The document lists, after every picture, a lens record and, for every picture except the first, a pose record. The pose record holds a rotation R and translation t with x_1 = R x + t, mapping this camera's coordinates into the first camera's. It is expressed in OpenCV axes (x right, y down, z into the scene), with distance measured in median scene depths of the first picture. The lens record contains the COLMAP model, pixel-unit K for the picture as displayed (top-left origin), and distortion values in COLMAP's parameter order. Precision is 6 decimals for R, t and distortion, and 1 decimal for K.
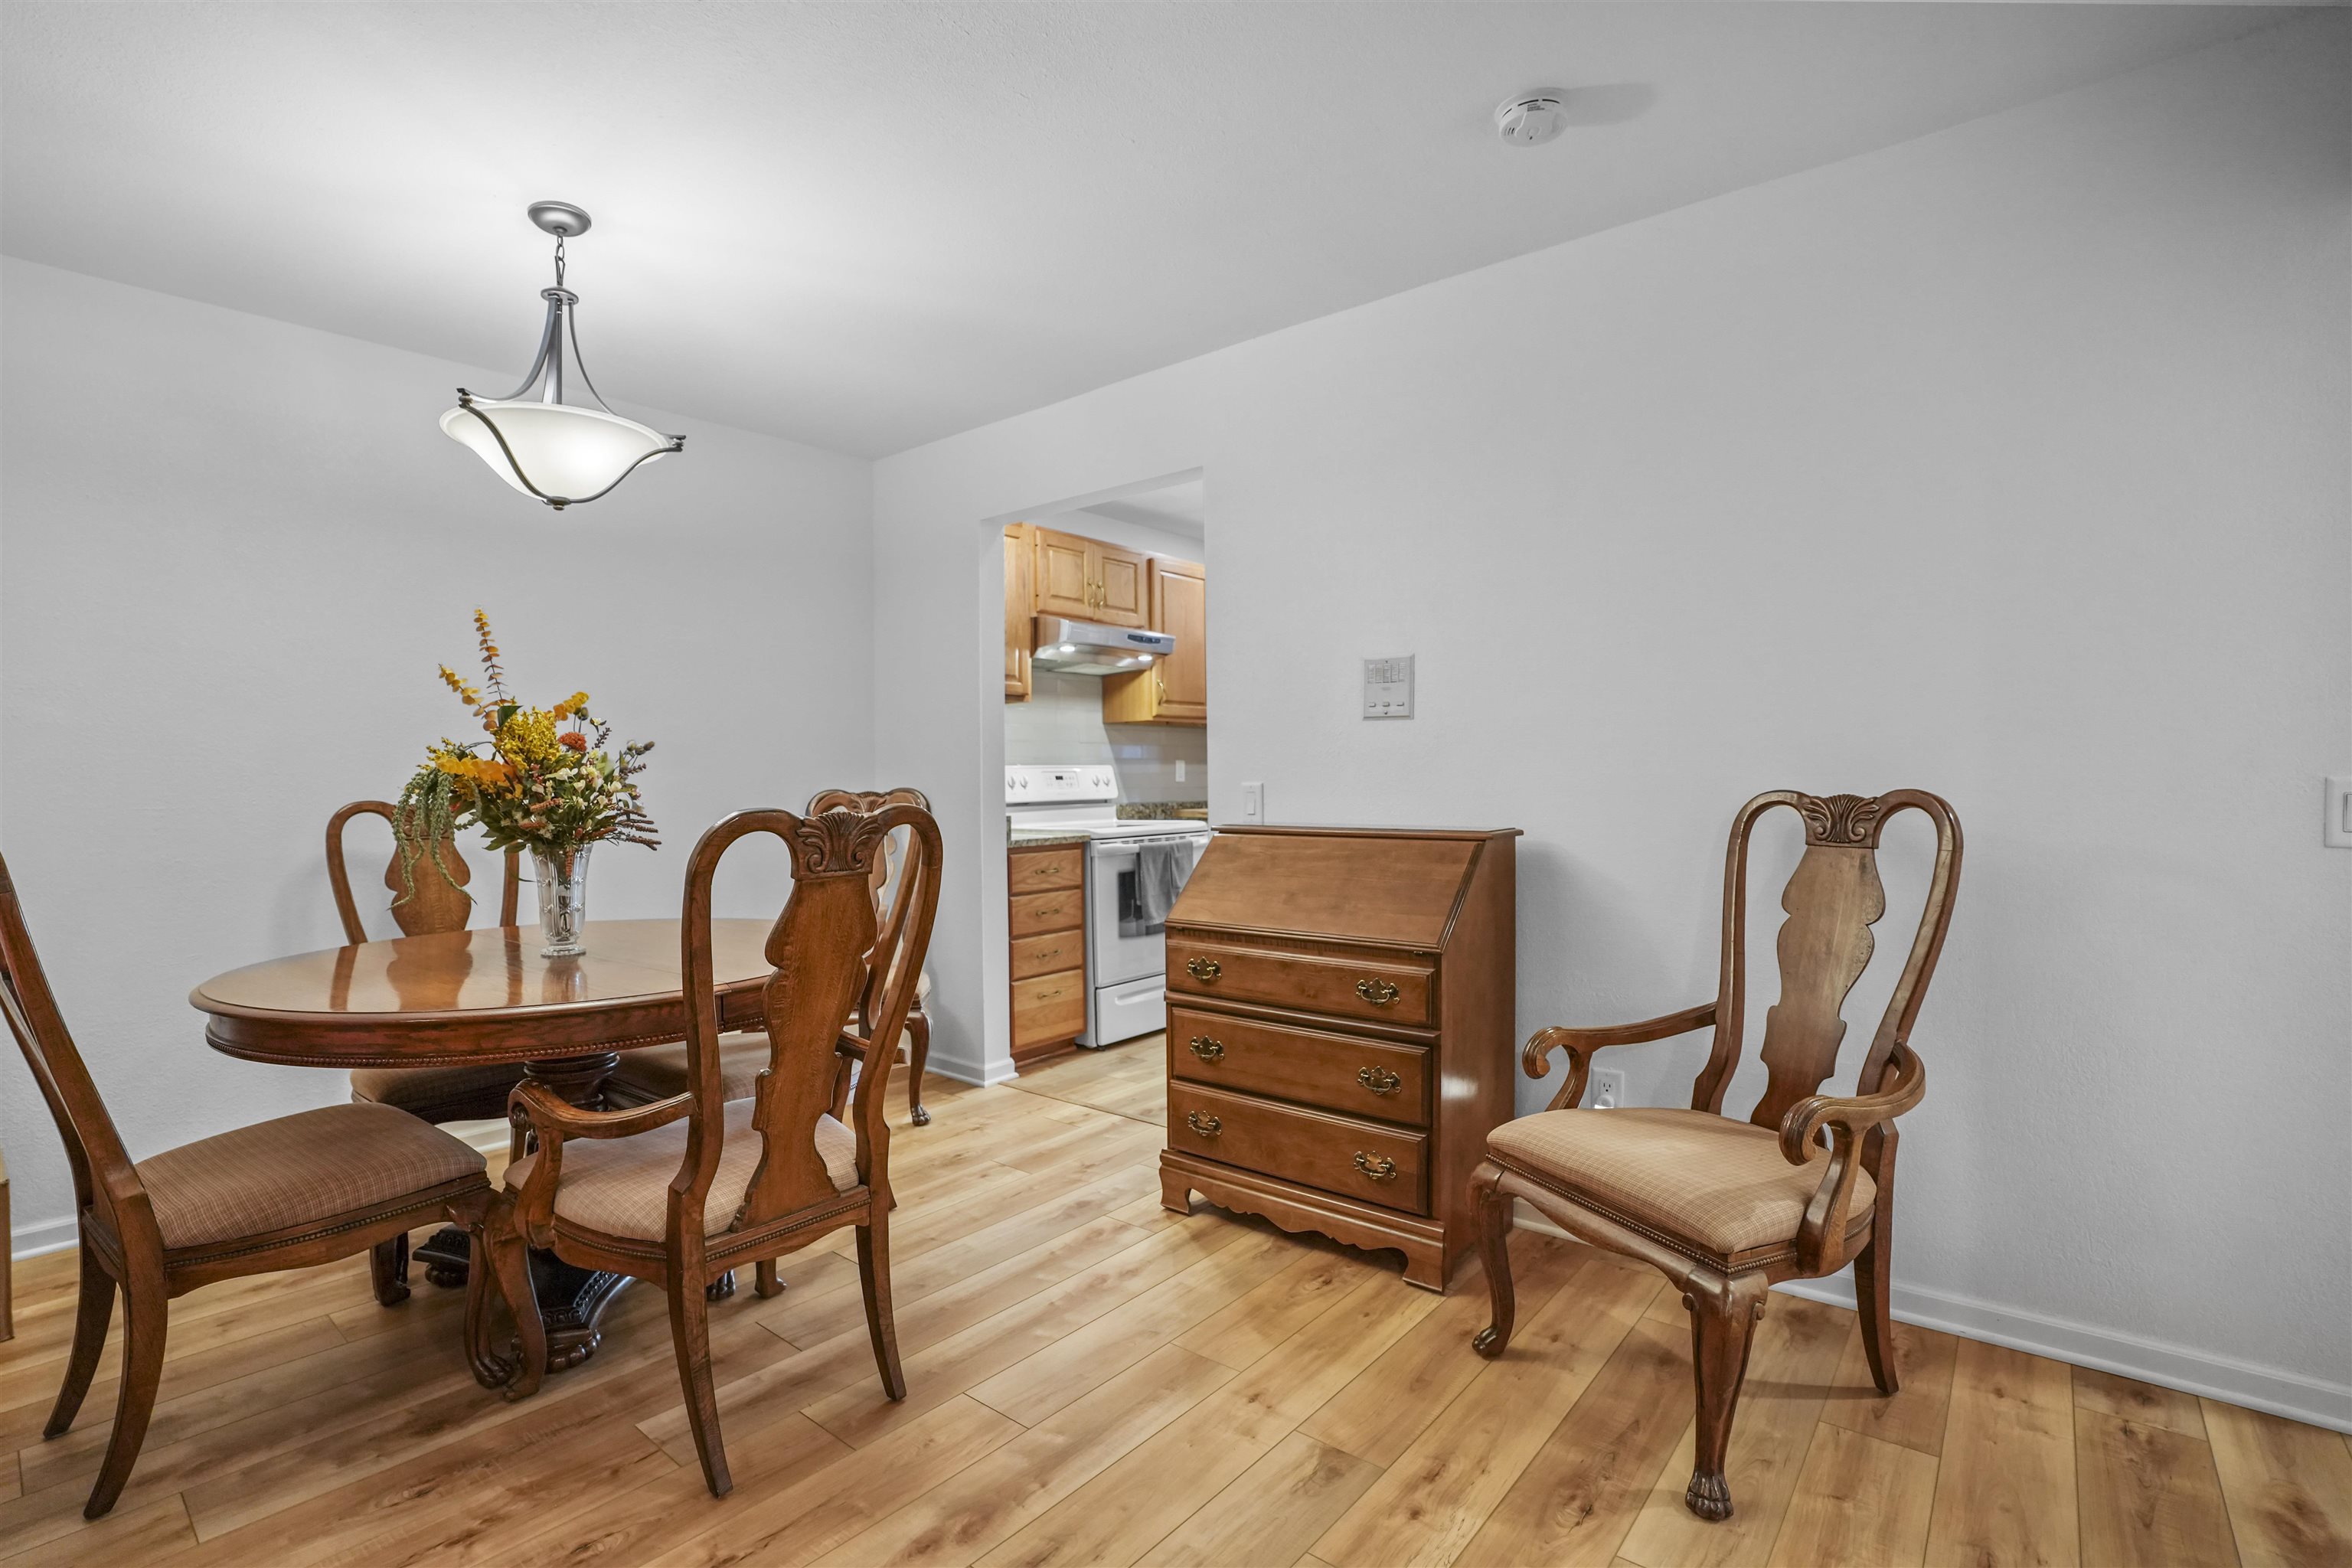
lens RADIAL K [[1085.3, 0, 1176.0], [0, 1085.3, 784.0], [0, 0, 1]] dist [-0.071206, 0.021162]
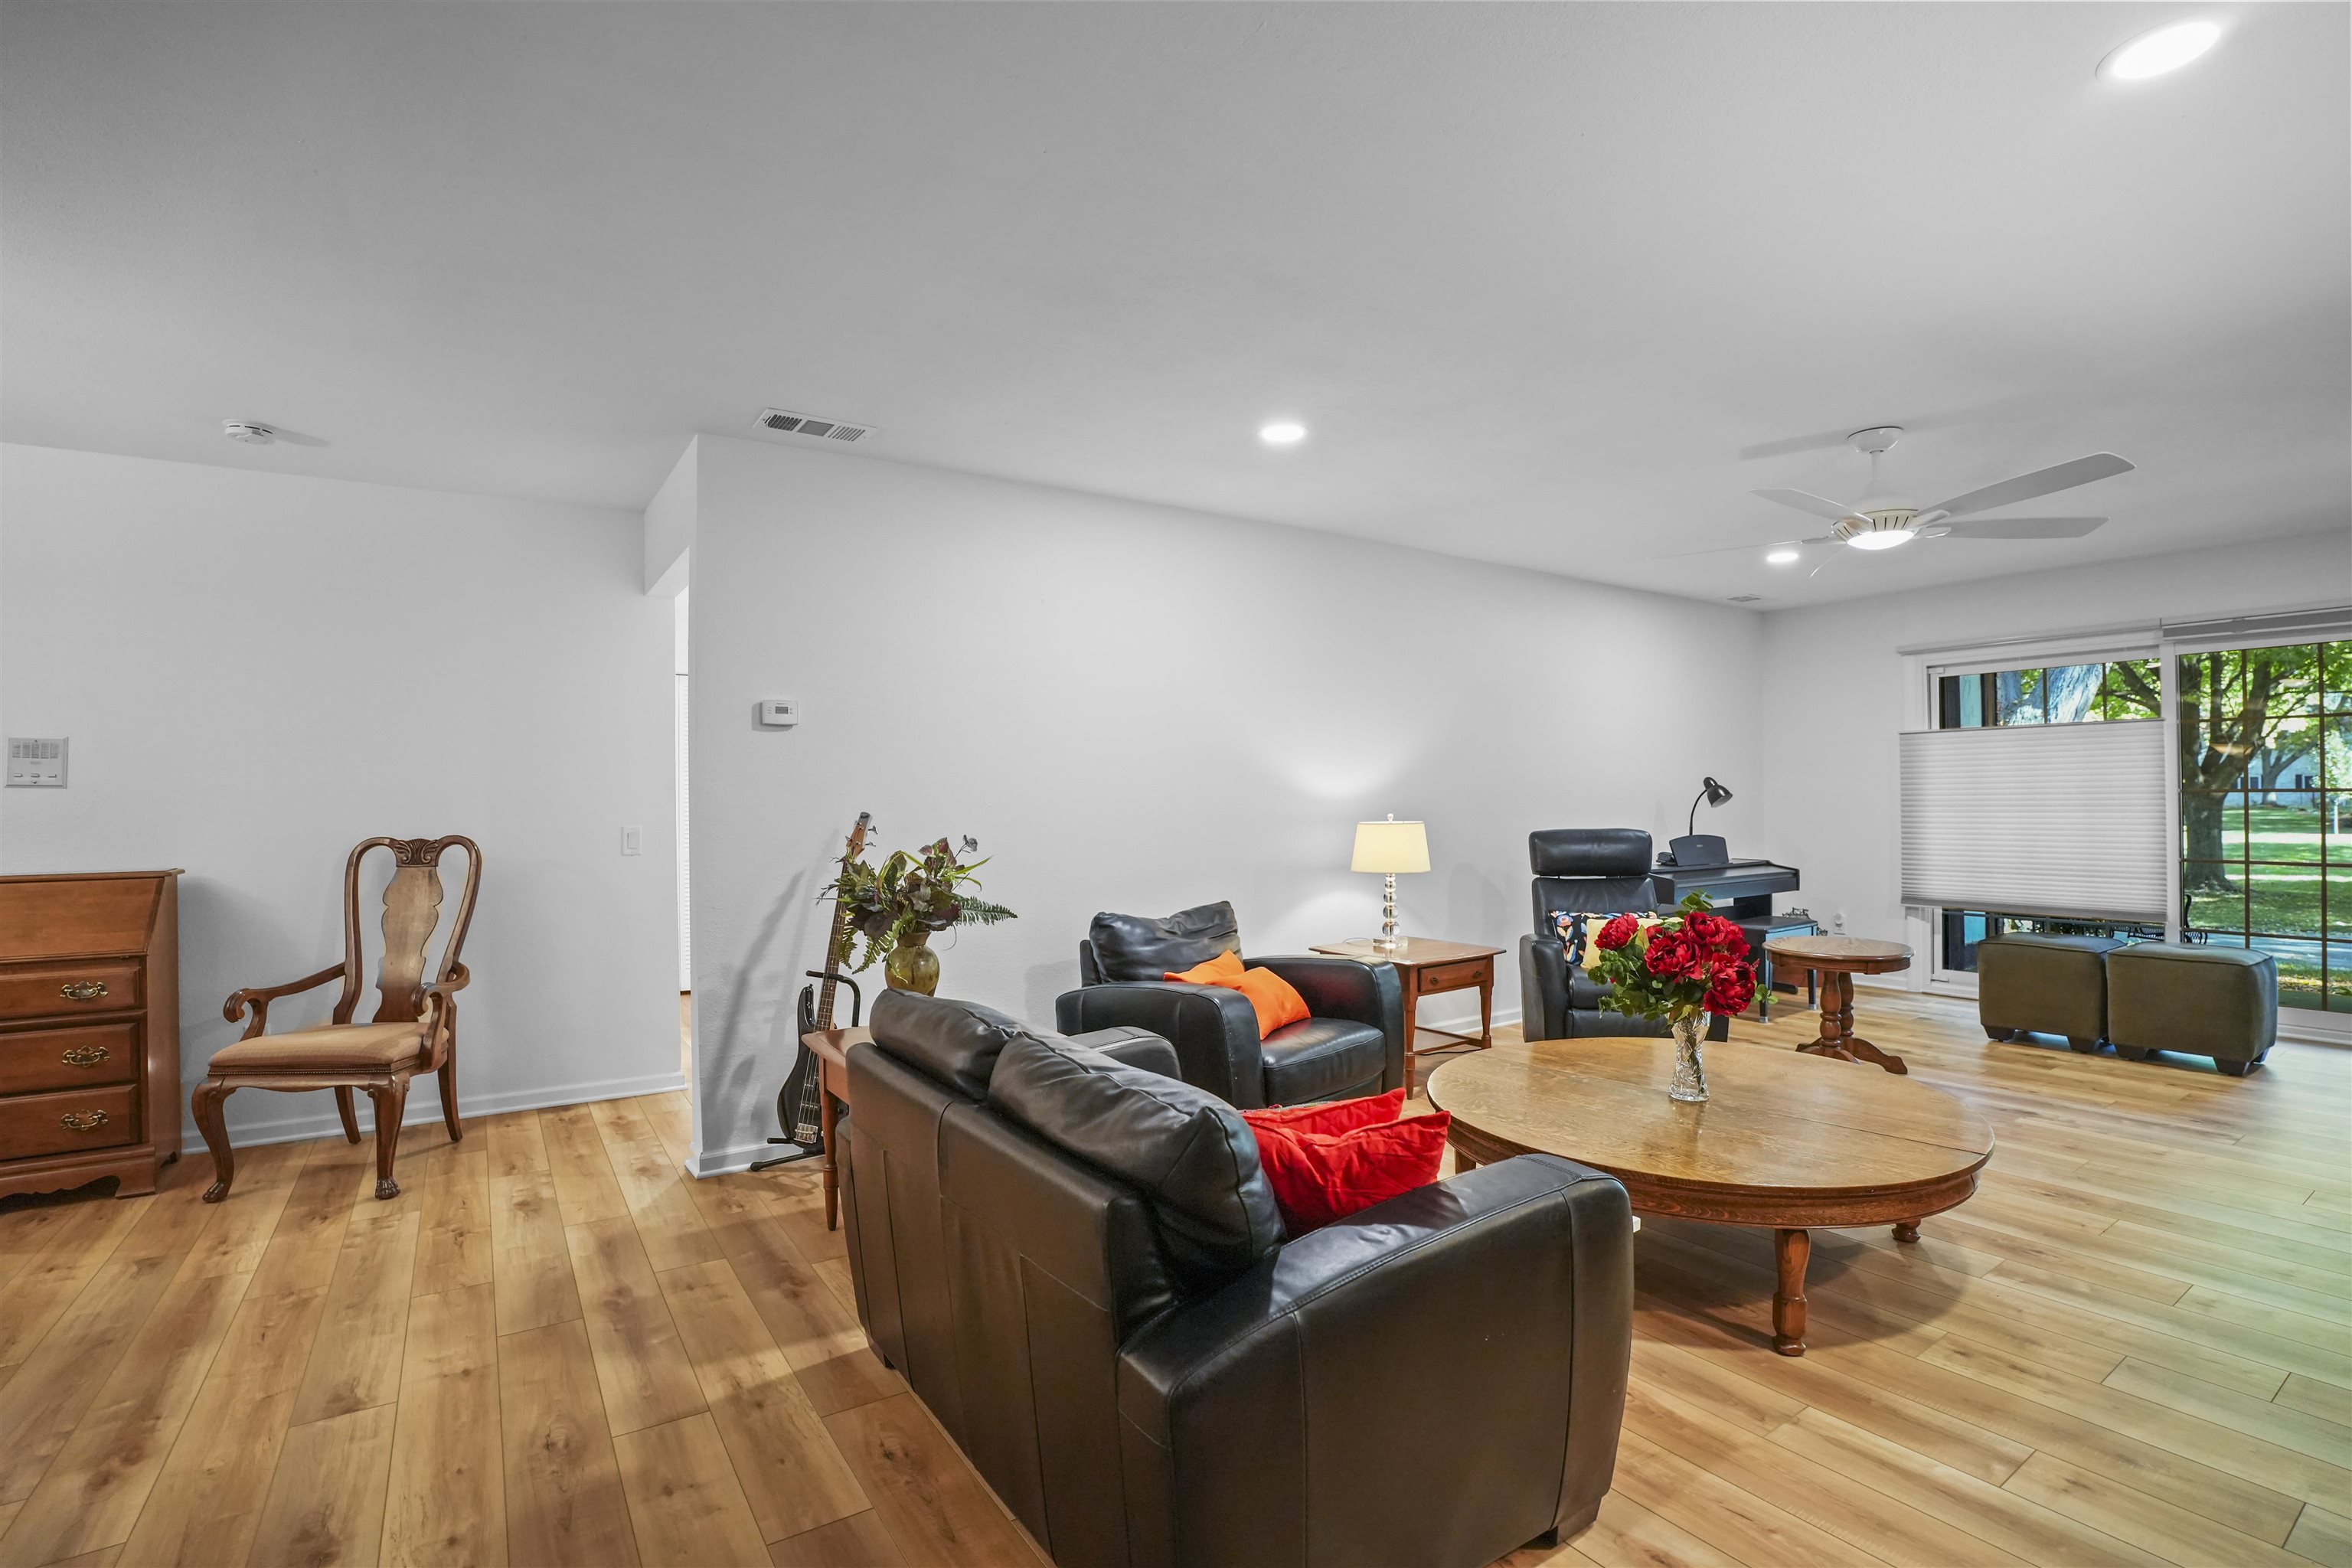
lens RADIAL K [[1126.6, 0, 1180.9], [0, 1126.6, 803.0], [0, 0, 1]] dist [-0.036713, 0.001098]
pose [[0.301812, 0.003535, 0.953361, -0.821487], [0.016610, 0.999822, -0.008965, -0.012599], [-0.953223, 0.018541, 0.301700, -0.869066]]
